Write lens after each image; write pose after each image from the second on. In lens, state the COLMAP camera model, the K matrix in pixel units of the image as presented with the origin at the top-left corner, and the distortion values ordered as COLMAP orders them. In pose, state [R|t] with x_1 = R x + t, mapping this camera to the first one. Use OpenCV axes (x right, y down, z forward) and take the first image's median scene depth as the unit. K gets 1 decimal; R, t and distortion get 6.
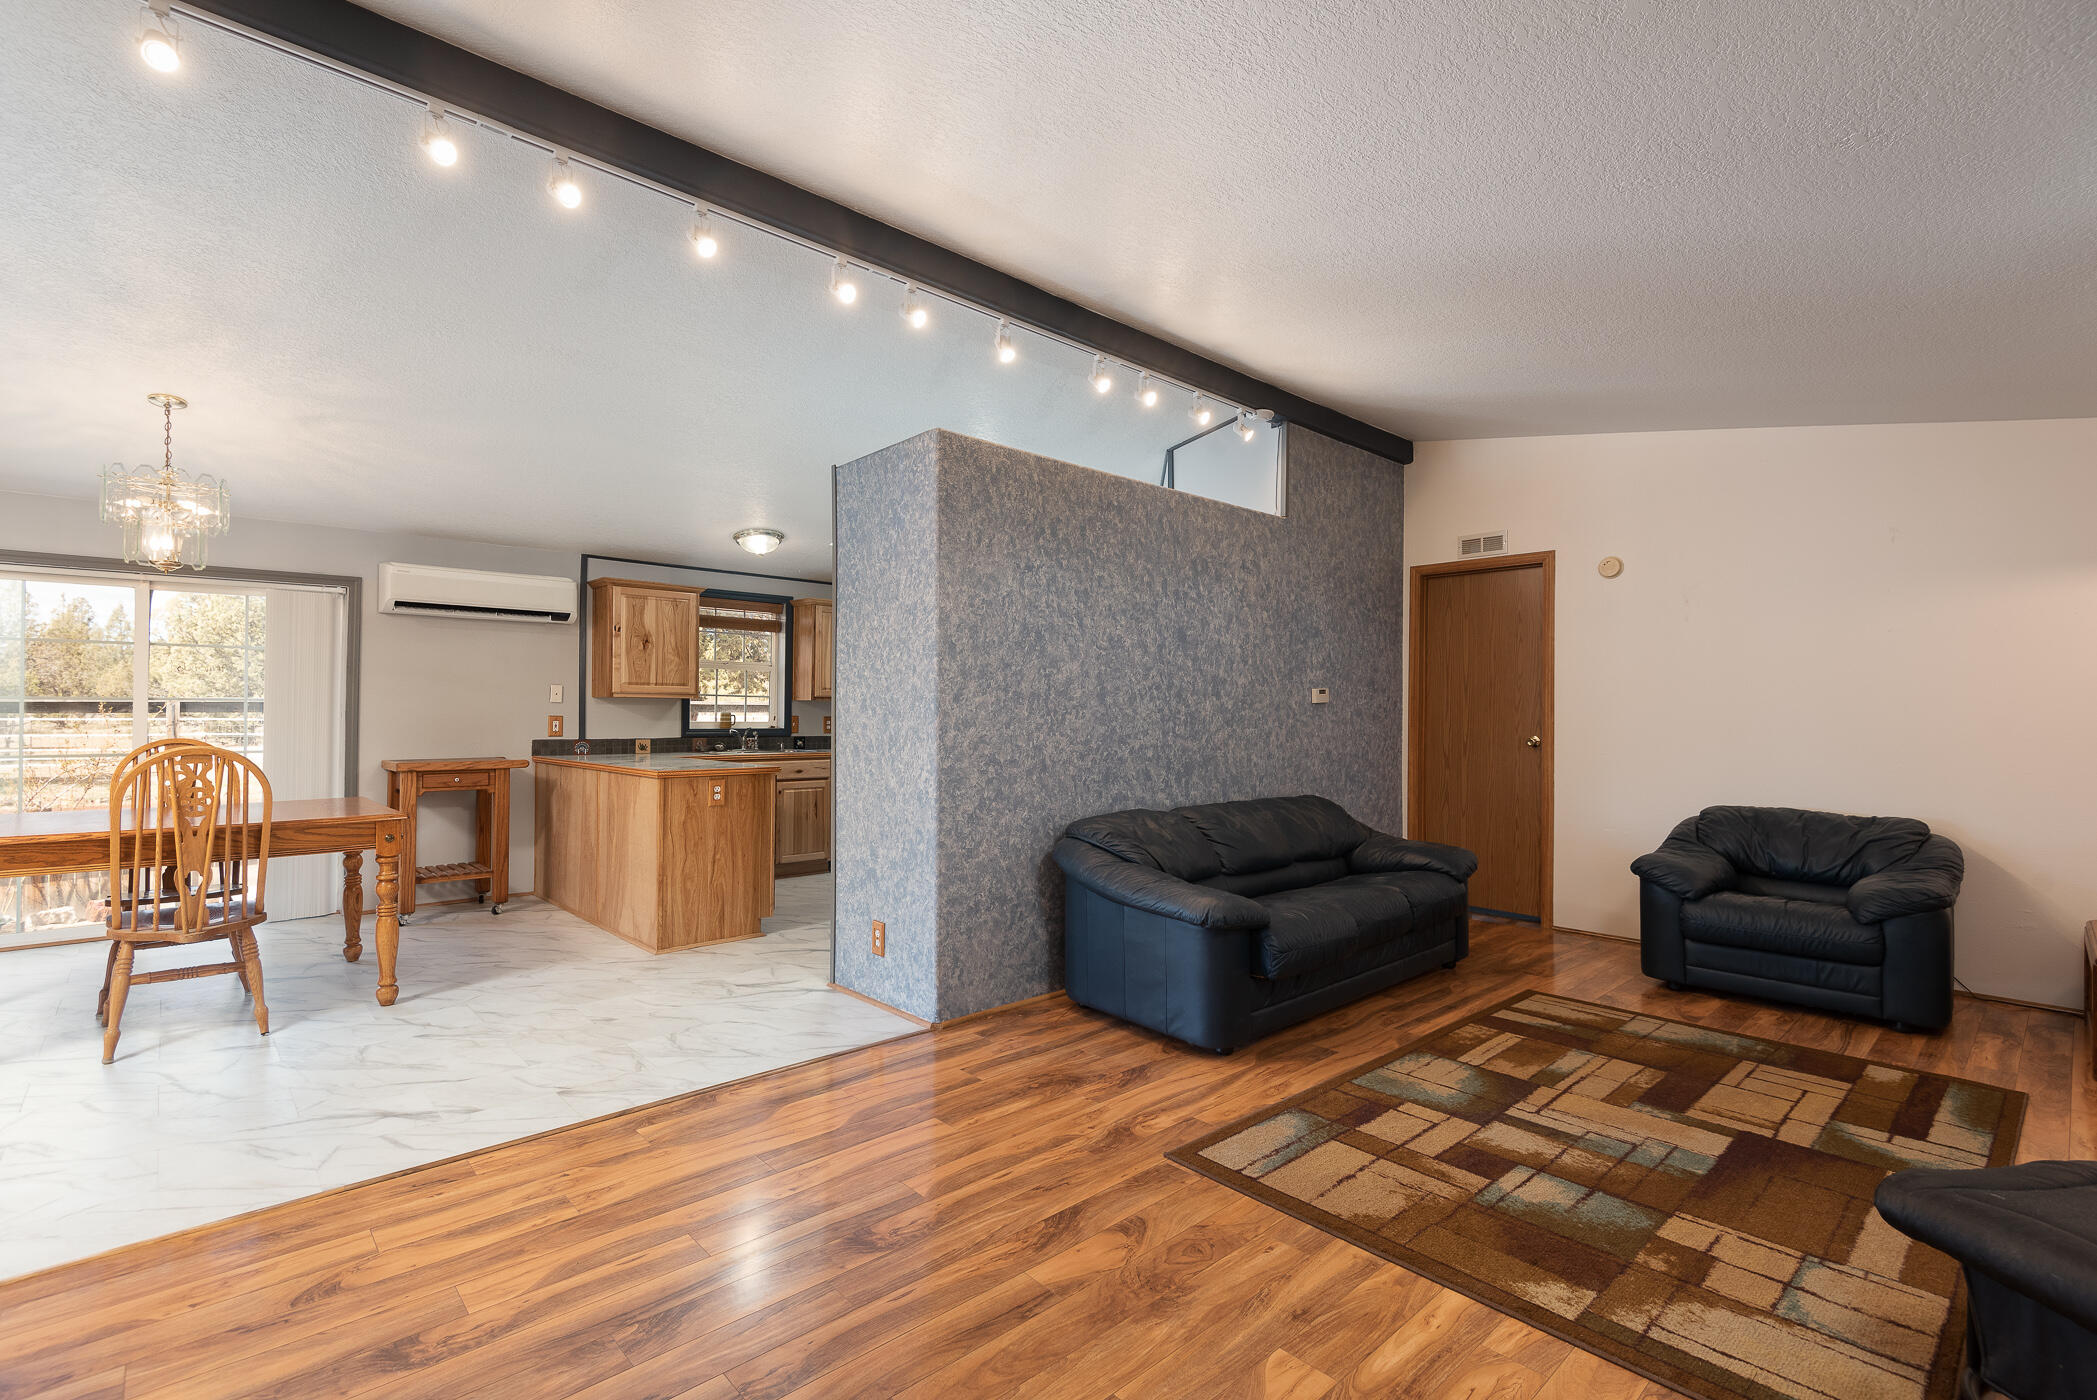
lens RADIAL K [[919.0, 0, 1048.5], [0, 919.0, 700.0], [0, 0, 1]] dist [0.002889, -0.009607]
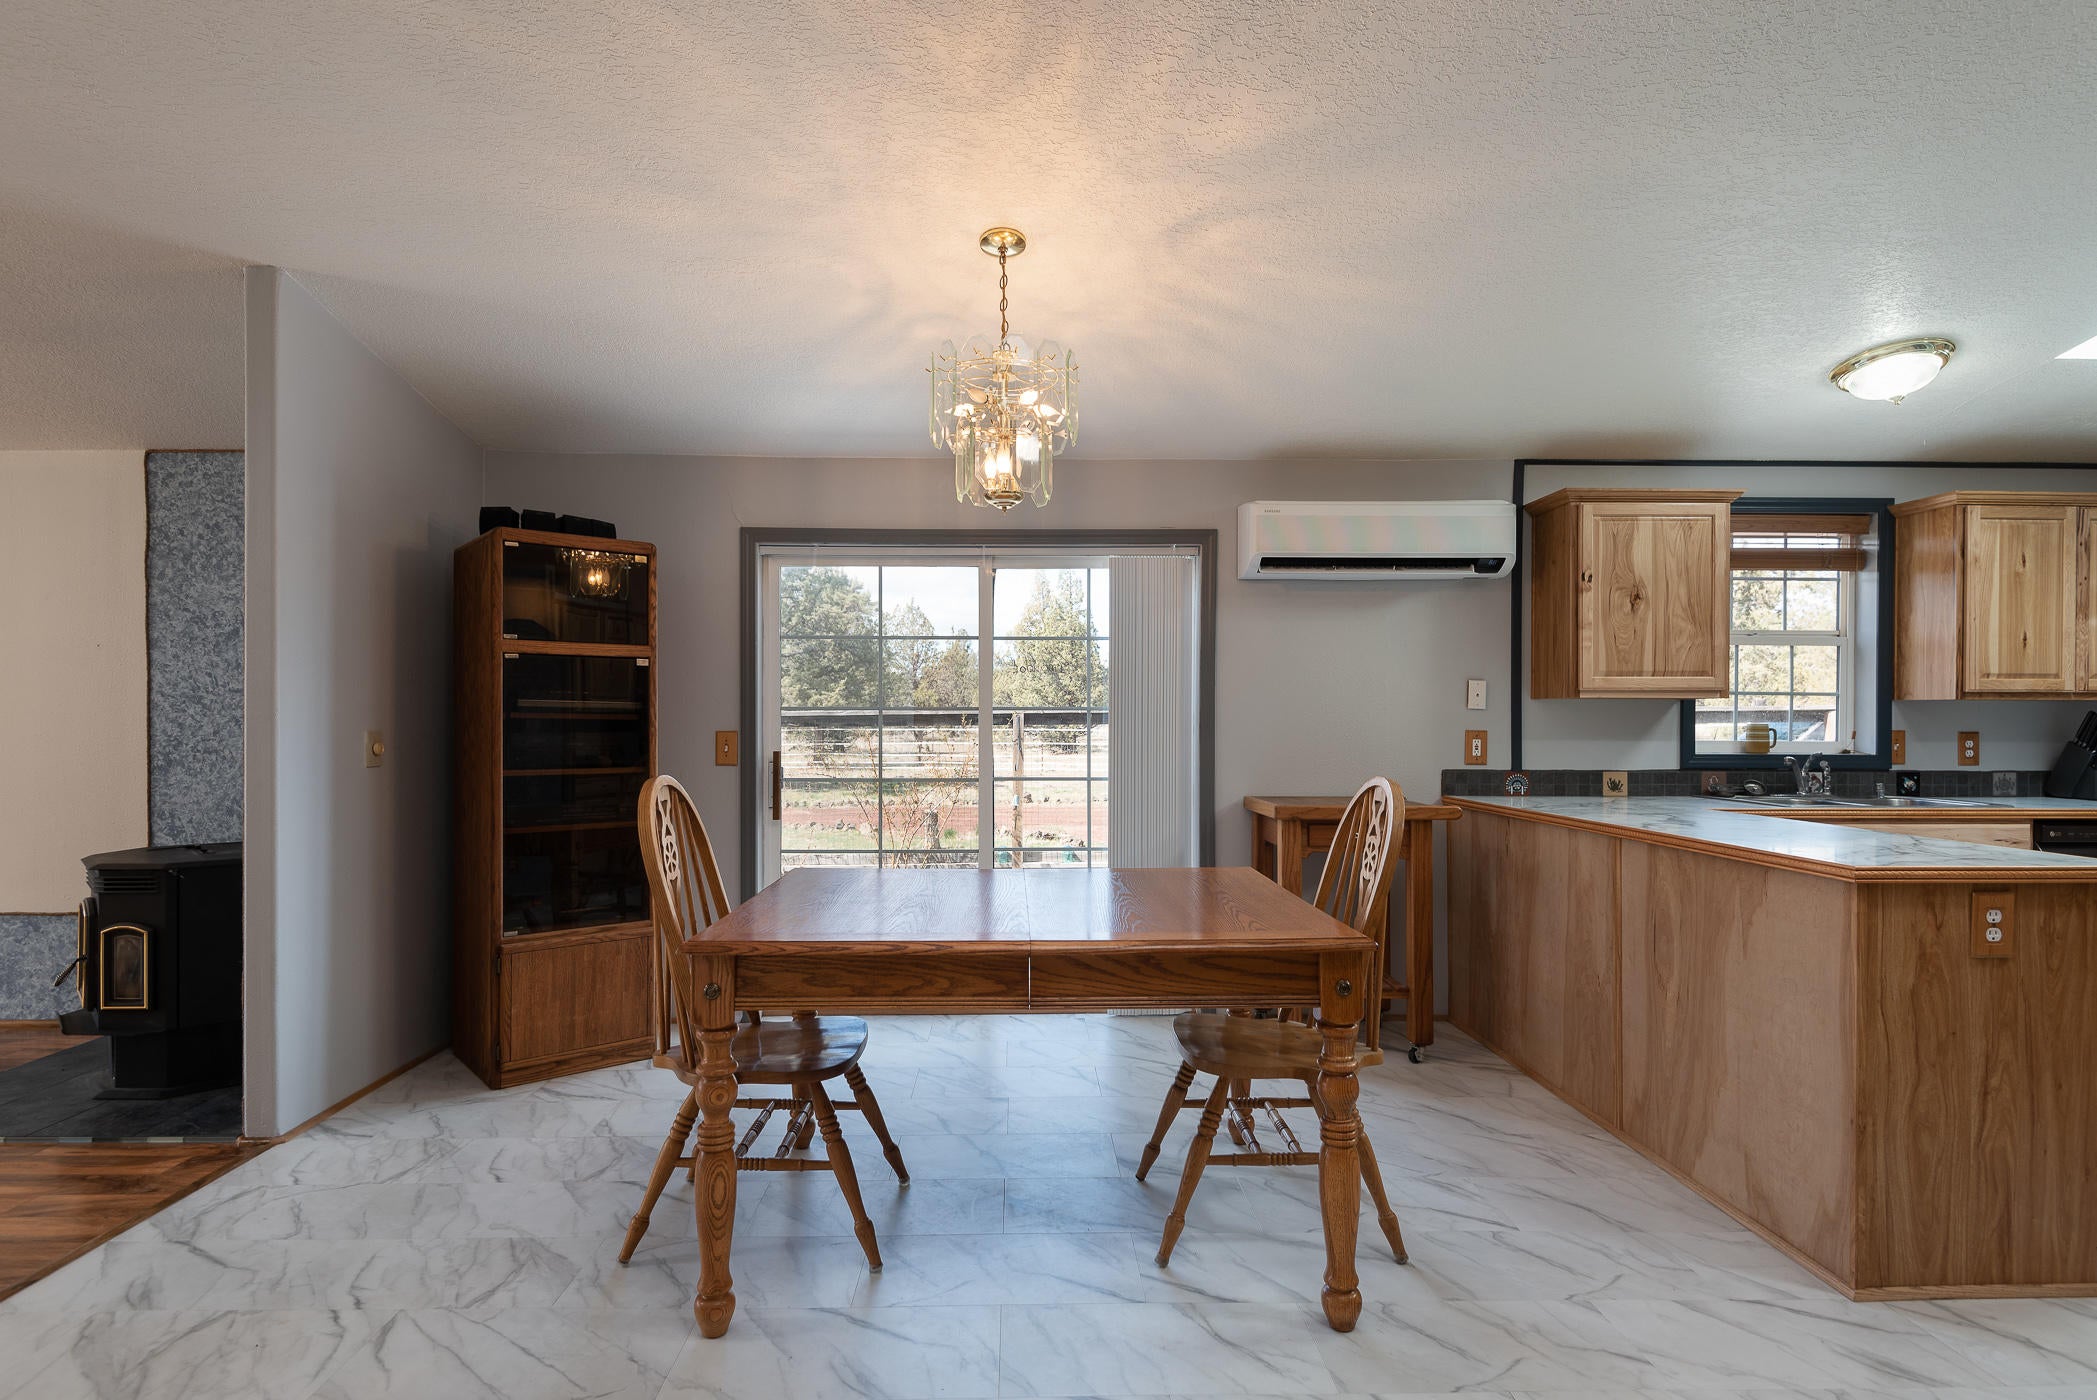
lens RADIAL K [[1044.7, 0, 1046.4], [0, 1044.7, 729.0], [0, 0, 1]] dist [0.002630, -0.001184]
pose [[0.738649, 0.002239, -0.674086, -0.317247], [0.011999, 0.999792, 0.016469, 0.001178], [0.673983, -0.020253, 0.738469, 0.334597]]
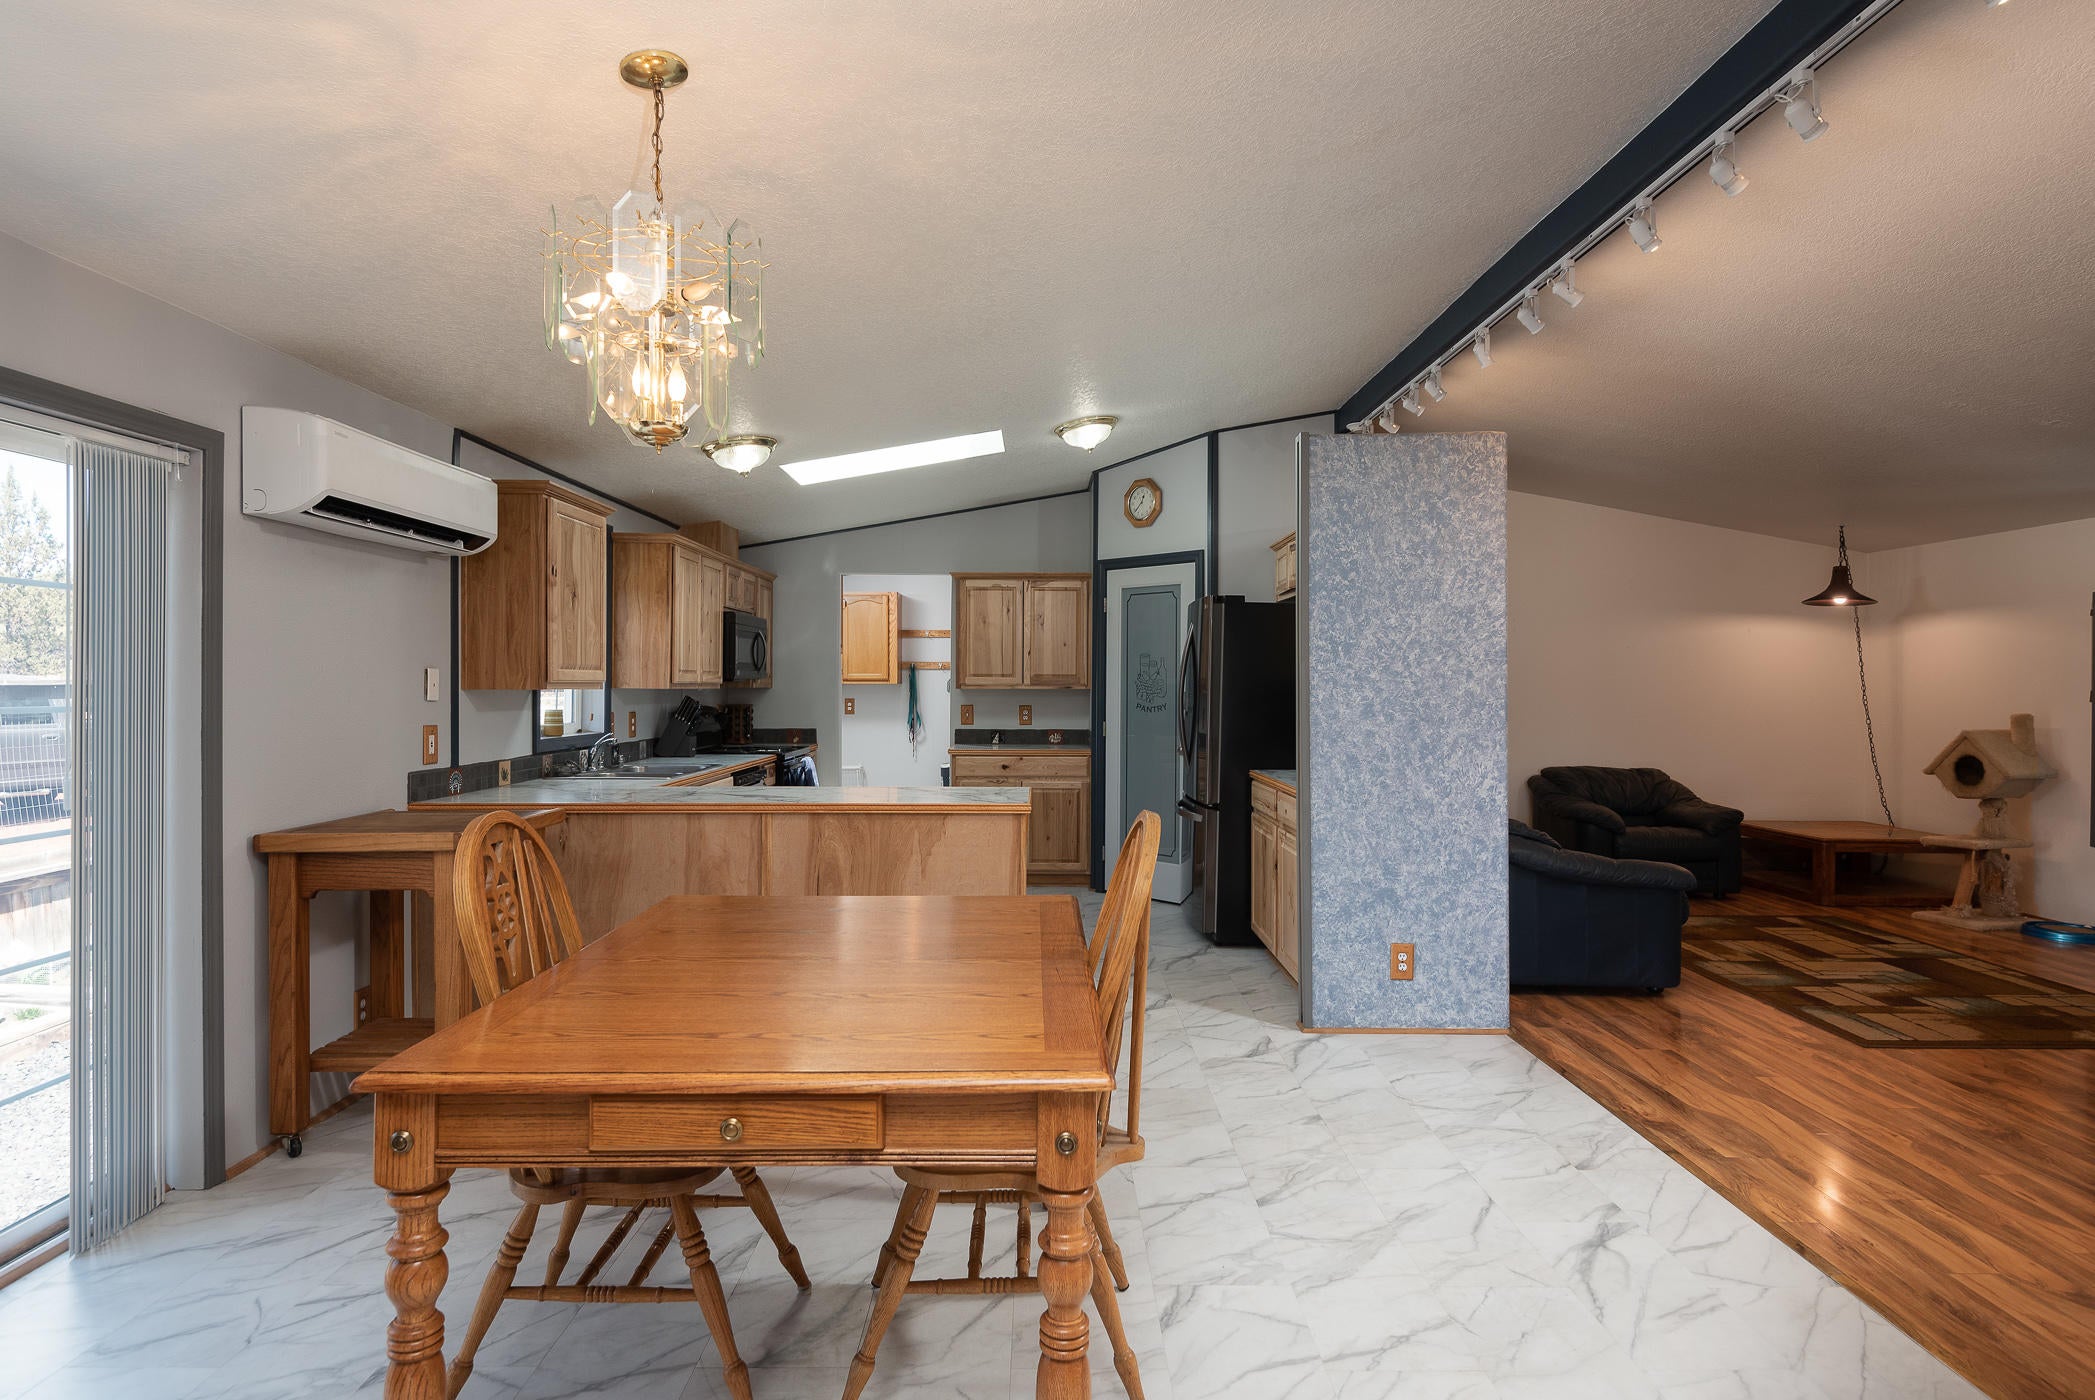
lens RADIAL K [[1131.7, 0, 992.1], [0, 1131.7, 689.2], [0, 0, 1]] dist [0.000713, -0.000368]
pose [[0.704622, -0.005068, 0.709565, -0.883472], [-0.010318, 0.999796, 0.017387, -0.022002], [-0.709508, -0.019573, 0.704426, 0.337945]]
